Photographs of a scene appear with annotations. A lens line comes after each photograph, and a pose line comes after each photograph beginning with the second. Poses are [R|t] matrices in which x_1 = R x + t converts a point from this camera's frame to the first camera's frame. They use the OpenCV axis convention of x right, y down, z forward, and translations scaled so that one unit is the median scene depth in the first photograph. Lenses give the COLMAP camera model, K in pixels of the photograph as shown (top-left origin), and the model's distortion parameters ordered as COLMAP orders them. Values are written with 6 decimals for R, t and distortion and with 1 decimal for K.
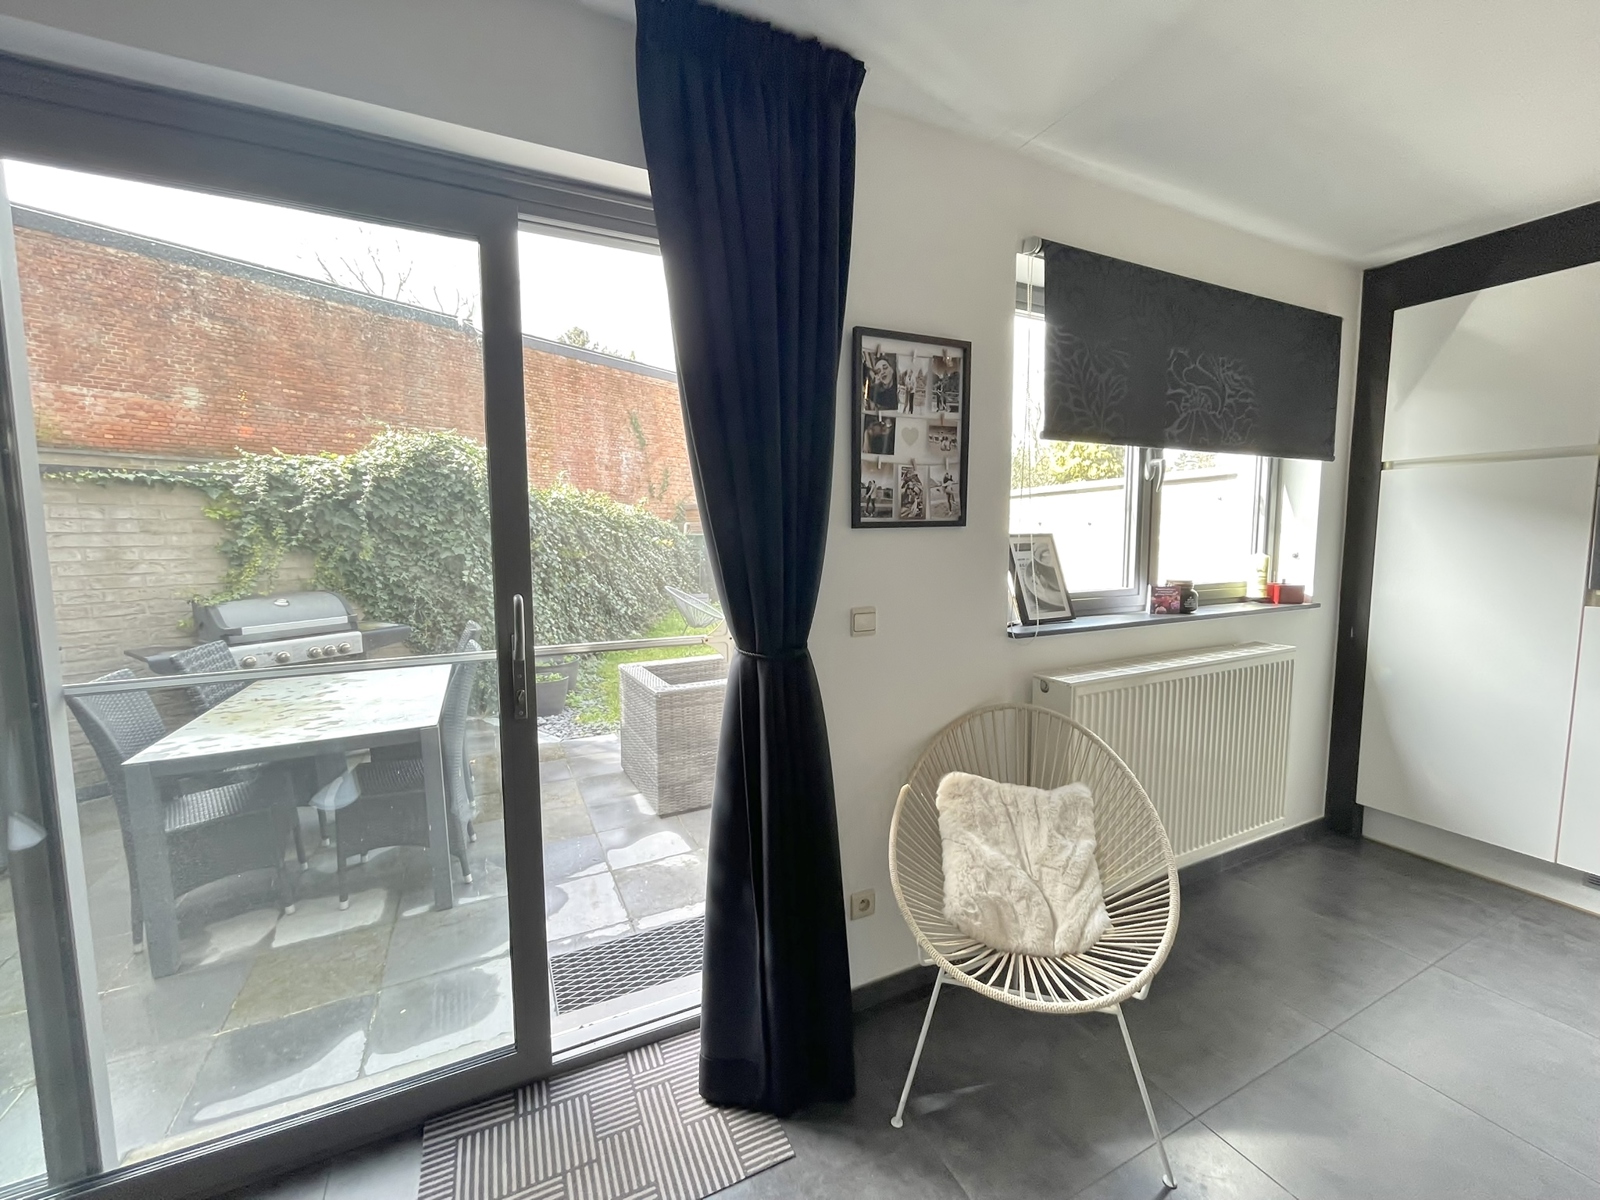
lens RADIAL K [[646.2, 0, 791.5], [0, 646.2, 593.1], [0, 0, 1]] dist [-0.001770, 0.000187]
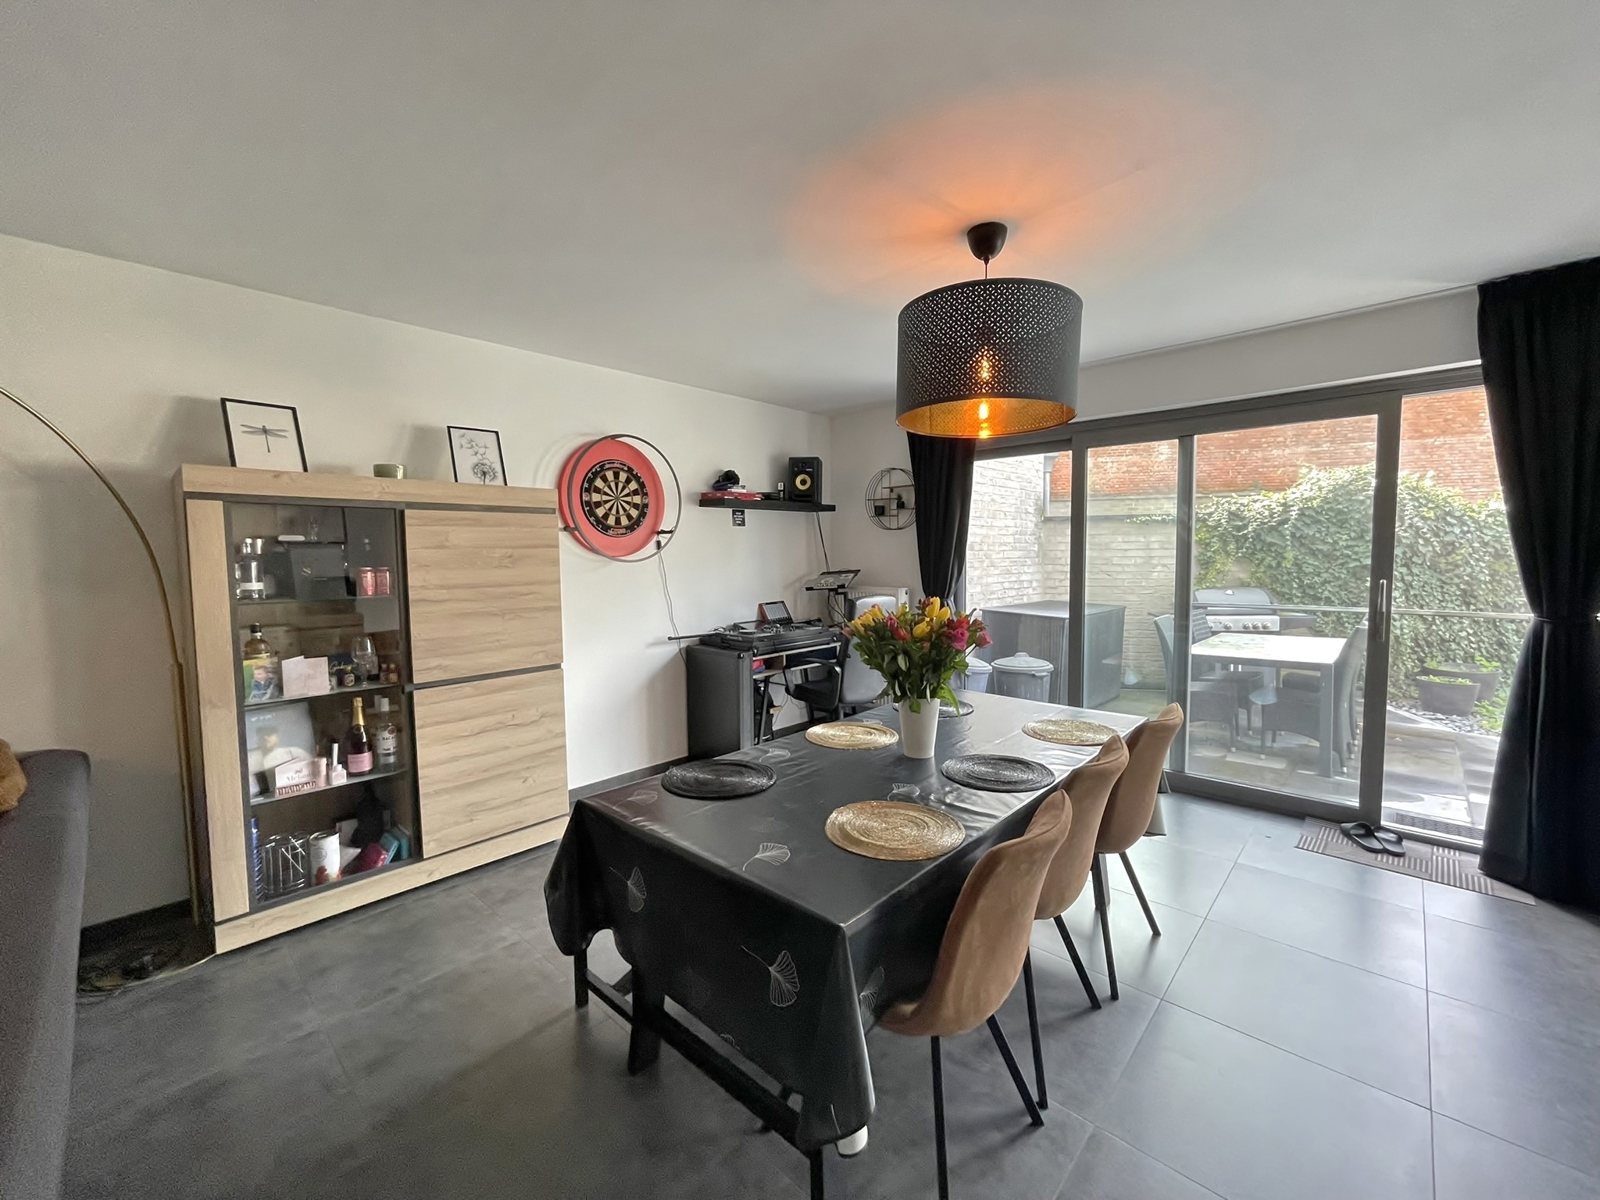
lens RADIAL K [[646.2, 0, 791.5], [0, 646.2, 593.1], [0, 0, 1]] dist [-0.001770, 0.000187]
pose [[0.346712, 0.060703, -0.936005, 0.290647], [-0.076077, 0.996436, 0.036442, 0.037115], [0.934881, 0.058573, 0.350094, -0.506428]]
